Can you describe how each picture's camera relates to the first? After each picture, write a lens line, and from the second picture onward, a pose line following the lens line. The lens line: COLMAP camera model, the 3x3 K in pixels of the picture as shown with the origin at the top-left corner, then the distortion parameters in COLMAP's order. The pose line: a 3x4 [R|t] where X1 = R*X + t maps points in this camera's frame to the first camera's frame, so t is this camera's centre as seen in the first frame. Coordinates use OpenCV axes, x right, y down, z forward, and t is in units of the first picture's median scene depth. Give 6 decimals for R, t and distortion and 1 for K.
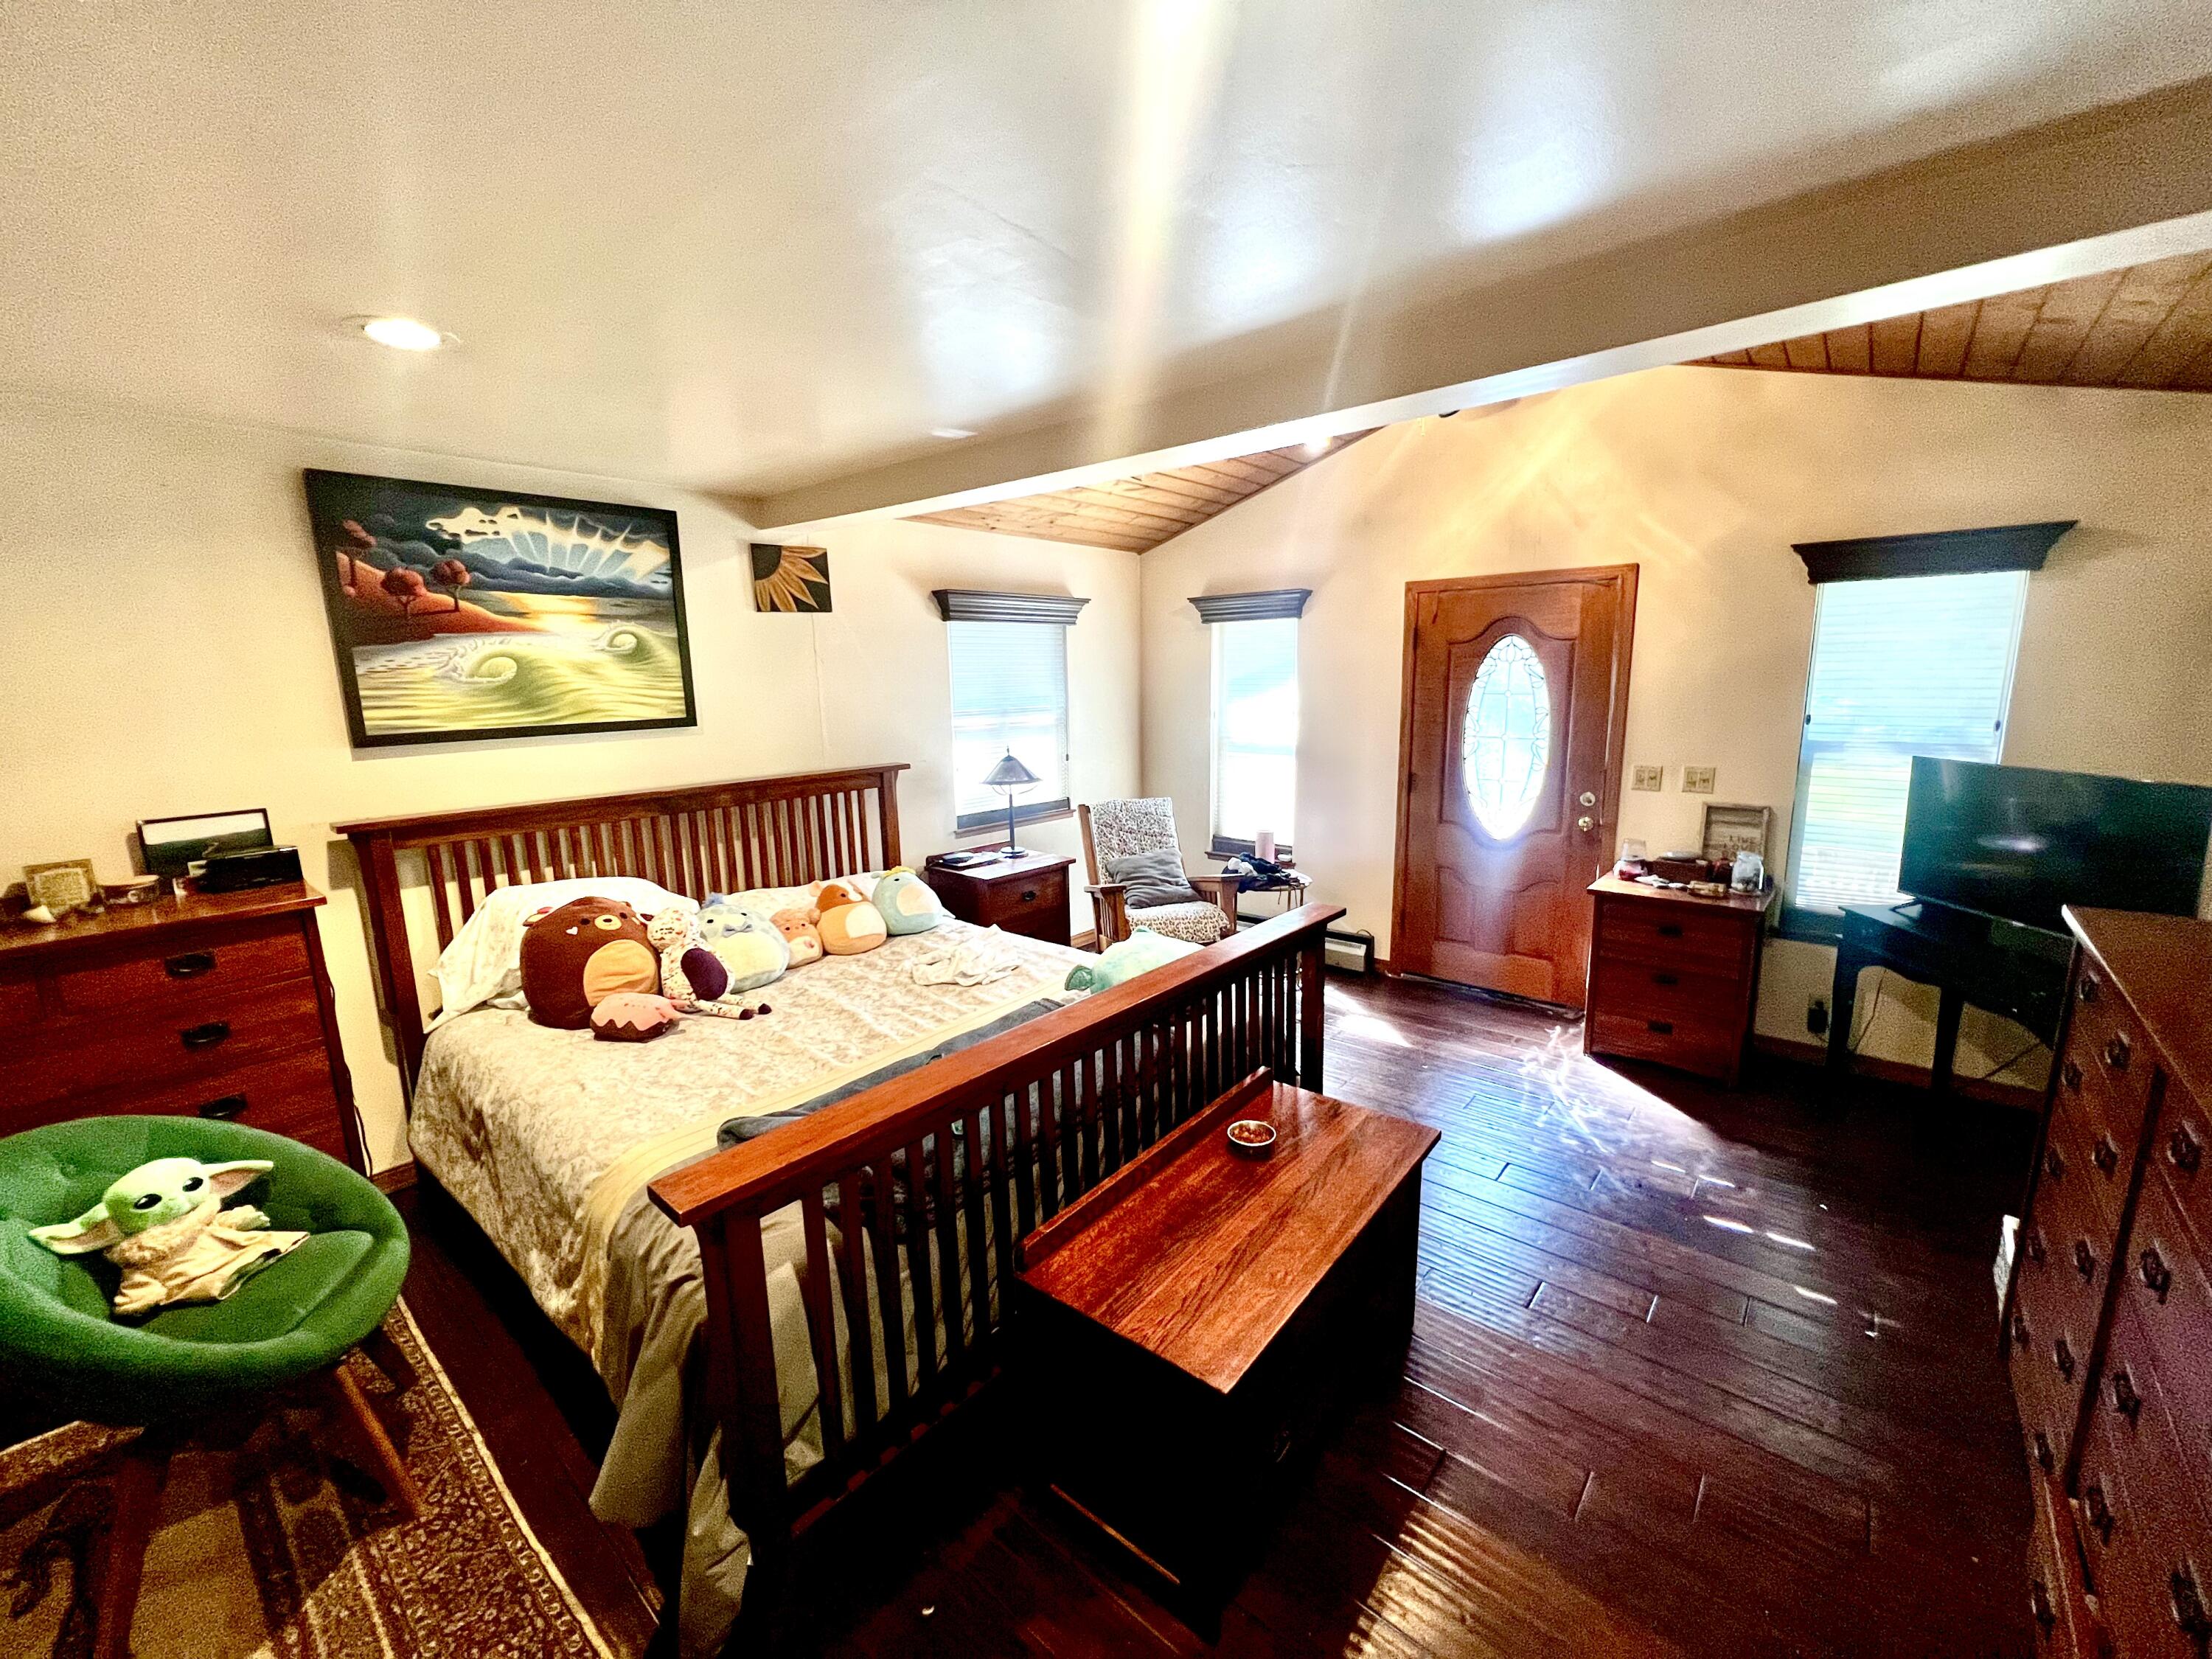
lens RADIAL K [[885.9, 0, 1111.6], [0, 885.9, 830.9], [0, 0, 1]] dist [-0.000454, 0.000240]
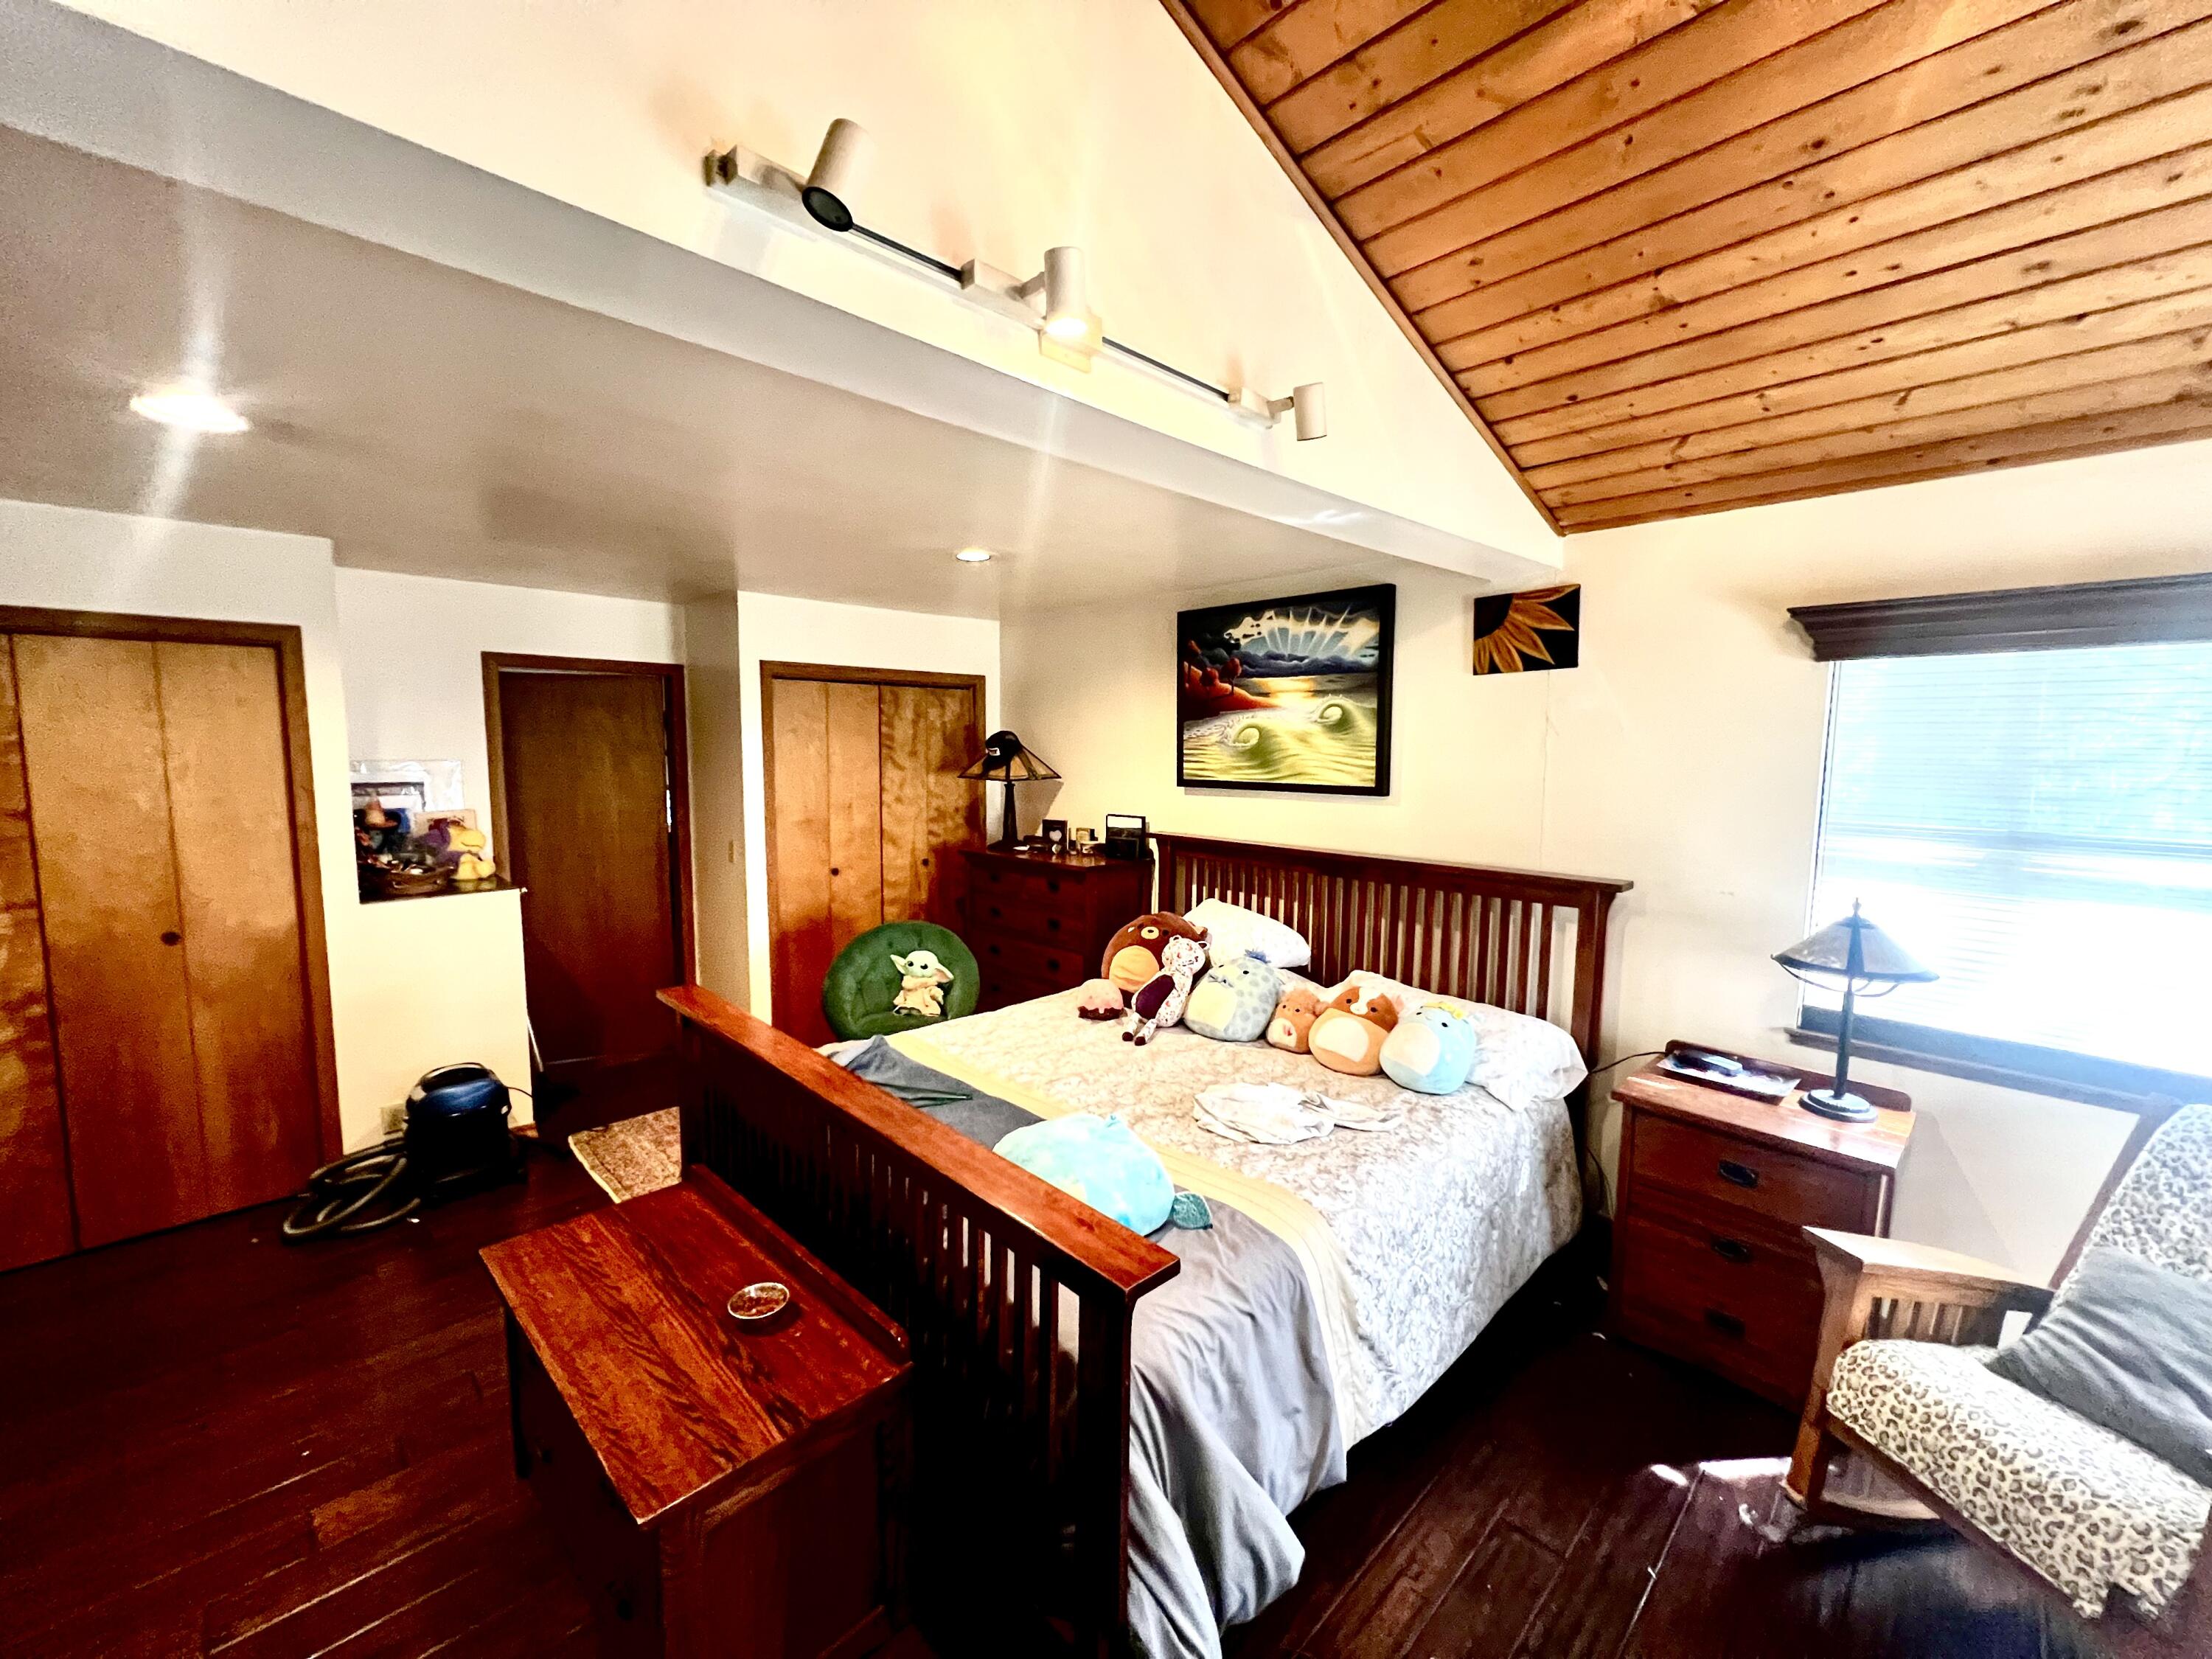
lens RADIAL K [[885.9, 0, 1109.2], [0, 885.9, 831.1], [0, 0, 1]] dist [-0.000454, 0.000240]
pose [[-0.093168, 0.116706, -0.988787, 0.603151], [-0.186209, 0.973541, 0.132452, -0.173340], [0.978083, 0.196461, -0.068971, 0.871558]]
